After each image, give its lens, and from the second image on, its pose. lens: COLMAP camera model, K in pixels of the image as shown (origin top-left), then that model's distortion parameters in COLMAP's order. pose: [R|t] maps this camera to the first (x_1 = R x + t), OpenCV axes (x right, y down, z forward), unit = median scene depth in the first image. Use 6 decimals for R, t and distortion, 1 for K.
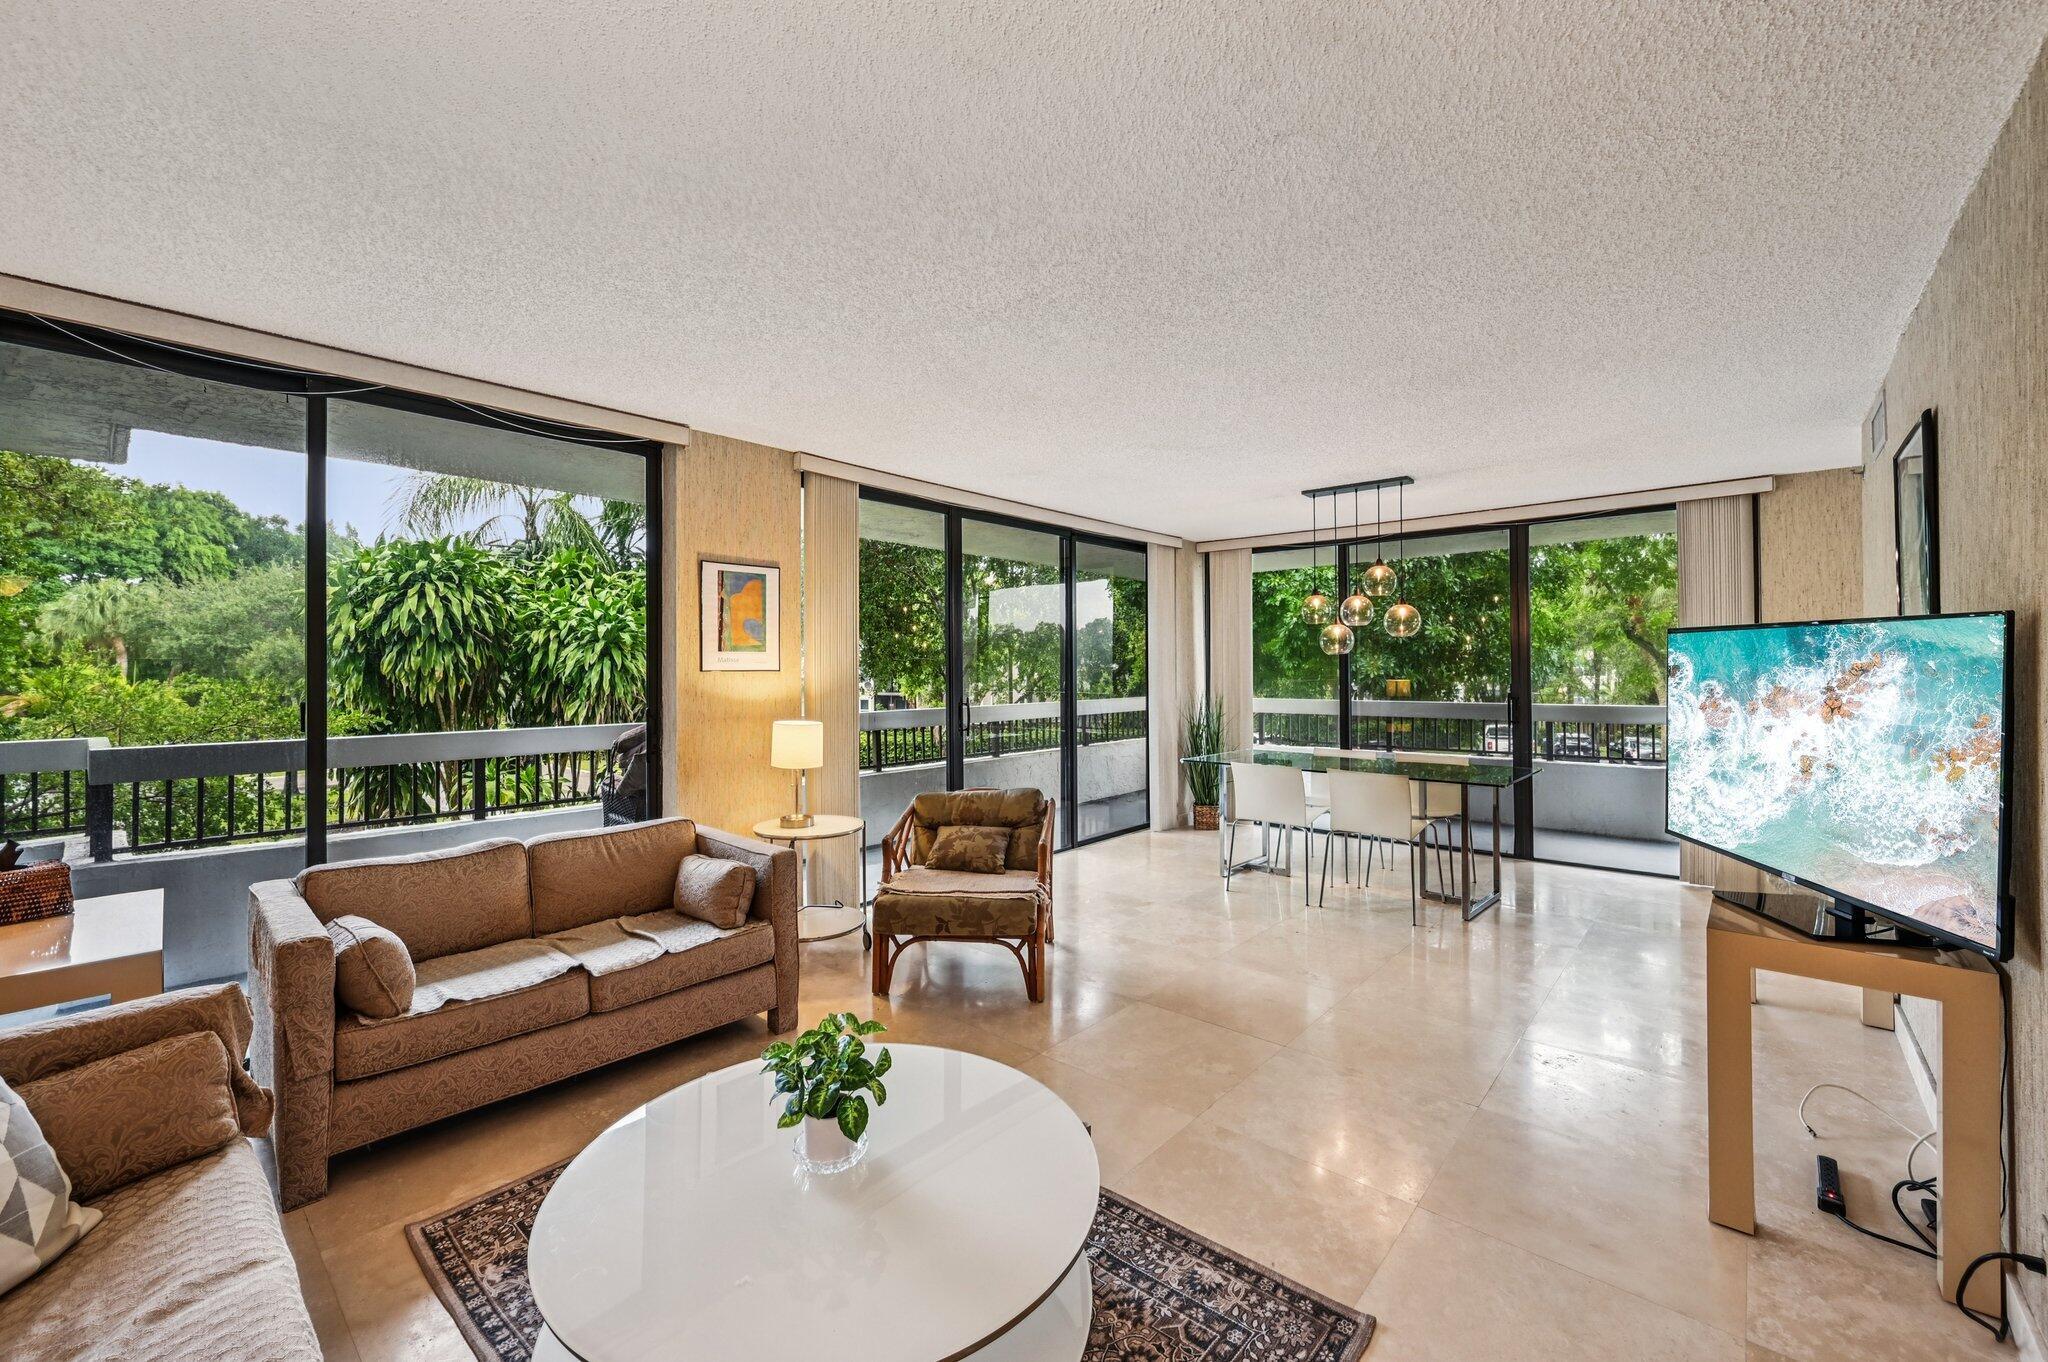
lens RADIAL K [[818.2, 0, 1021.3], [0, 818.2, 650.1], [0, 0, 1]] dist [-0.002515, 0.000458]
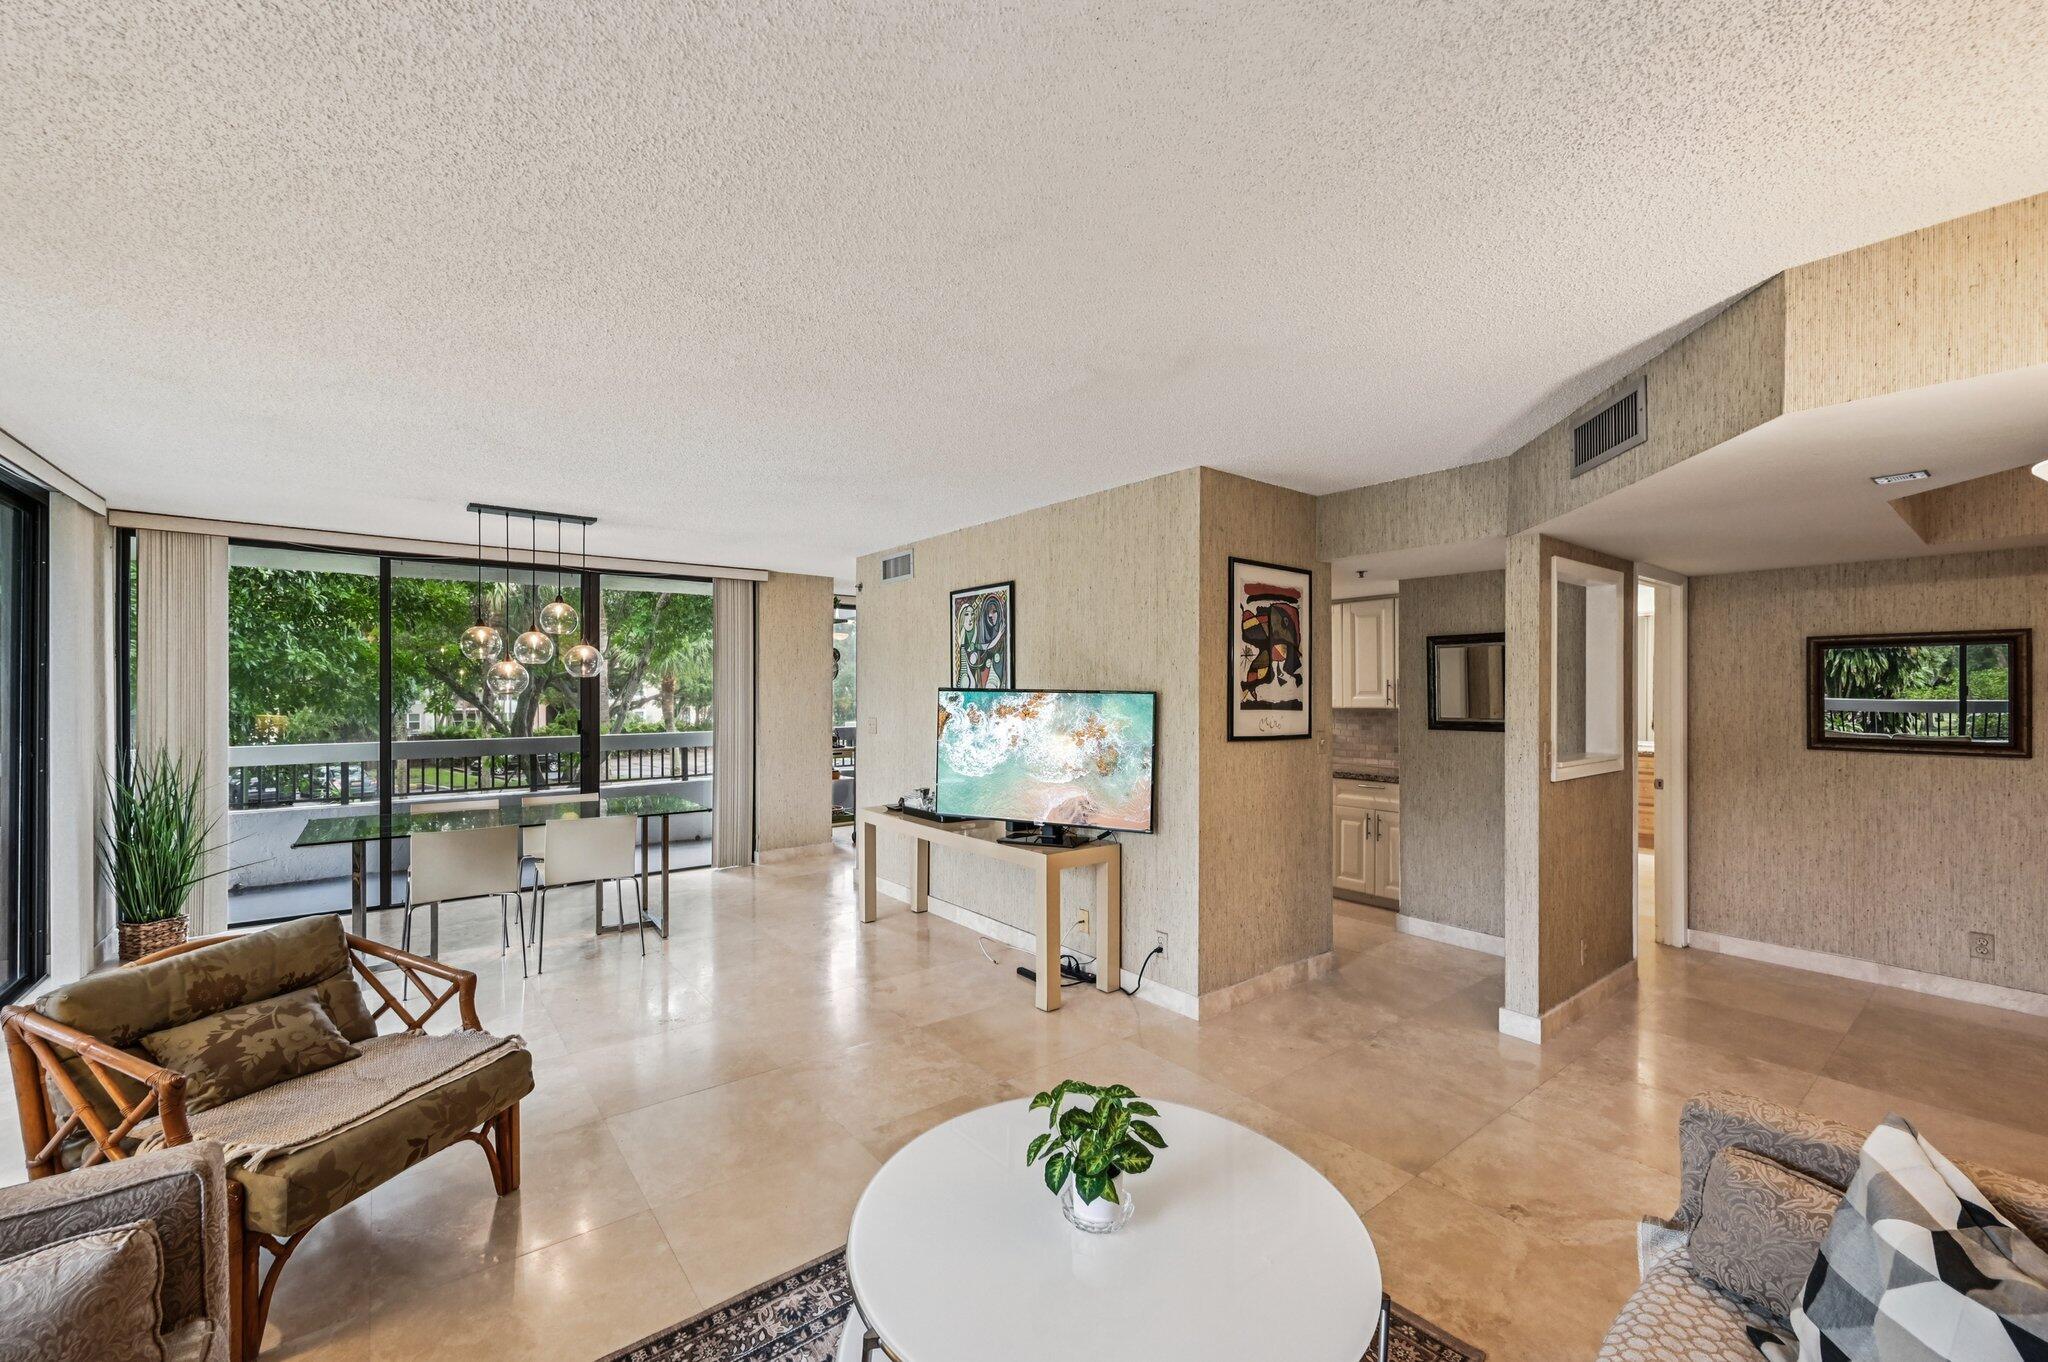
lens RADIAL K [[818.2, 0, 1014.1], [0, 818.2, 695.3], [0, 0, 1]] dist [-0.002515, 0.000458]
pose [[0.184545, -0.001580, 0.982823, -0.403984], [-0.023299, 0.999711, 0.005982, -0.012919], [-0.982548, -0.024003, 0.184454, 0.295616]]
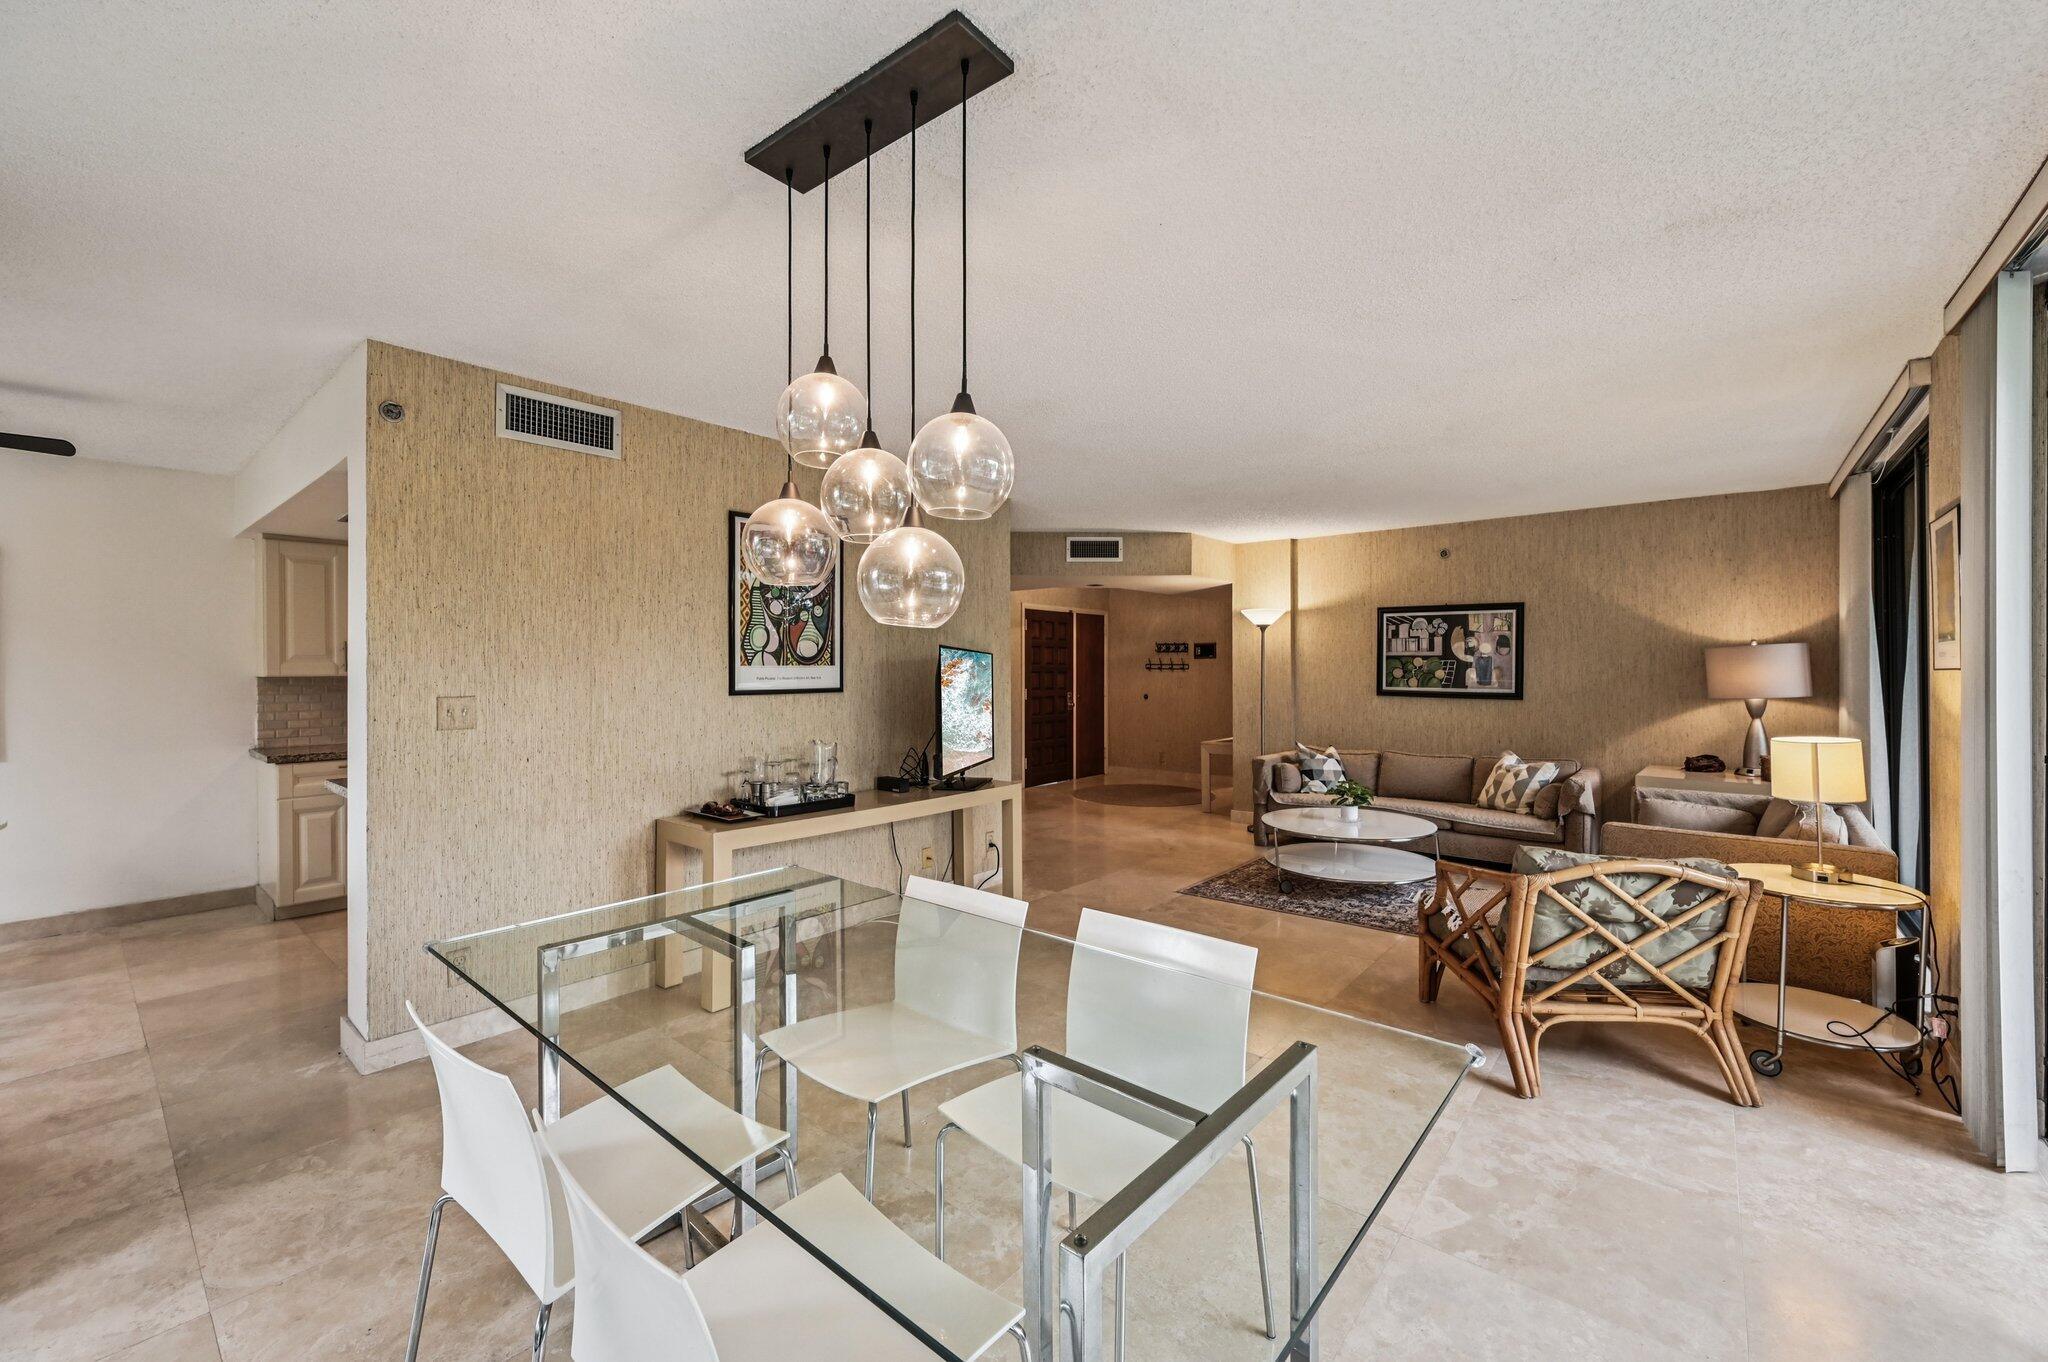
lens RADIAL K [[818.2, 0, 1030.3], [0, 818.2, 666.1], [0, 0, 1]] dist [-0.002515, 0.000458]
pose [[-0.999527, 0.003012, -0.030592, 0.358701], [0.003800, 0.999662, -0.025723, 0.027510], [0.030504, -0.025827, -0.999201, 1.338224]]
